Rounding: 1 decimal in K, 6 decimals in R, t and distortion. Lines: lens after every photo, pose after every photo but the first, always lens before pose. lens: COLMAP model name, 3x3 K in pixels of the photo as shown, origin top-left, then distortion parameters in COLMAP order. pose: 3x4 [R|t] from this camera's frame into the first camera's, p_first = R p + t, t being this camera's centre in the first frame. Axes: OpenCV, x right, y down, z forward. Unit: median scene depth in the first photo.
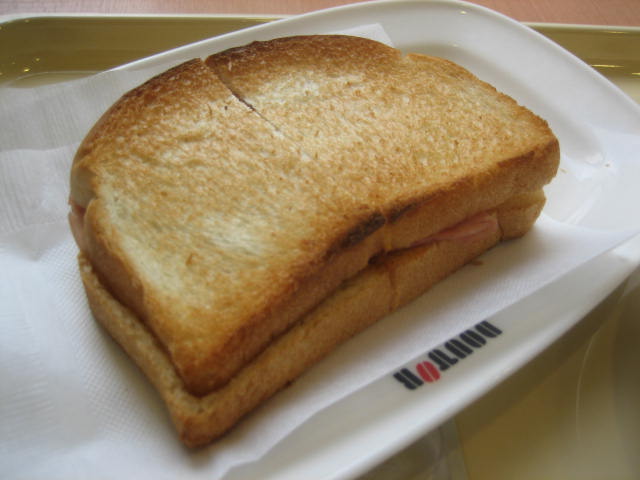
lens RADIAL K [[658.4, 0, 320.0], [0, 658.4, 240.0], [0, 0, 1]] dist [-0.063593, 0.024986]
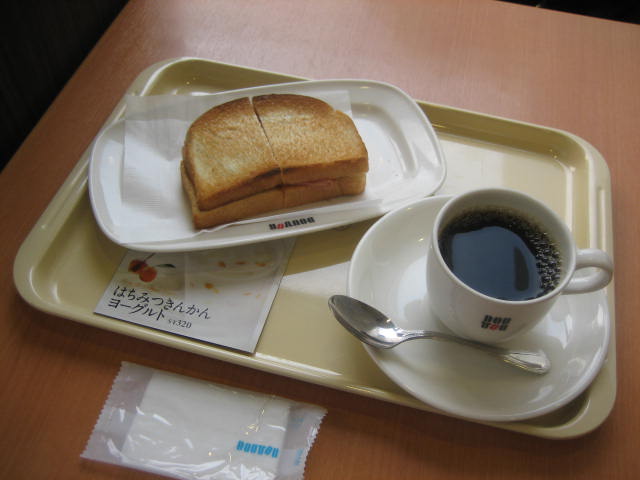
lens RADIAL K [[658.4, 0, 320.0], [0, 658.4, 240.0], [0, 0, 1]] dist [-0.063593, 0.024986]
pose [[0.940796, 0.238557, -0.240817, 0.979492], [-0.232958, 0.971101, 0.051891, 0.068682], [0.246237, 0.007281, 0.969182, -1.642979]]
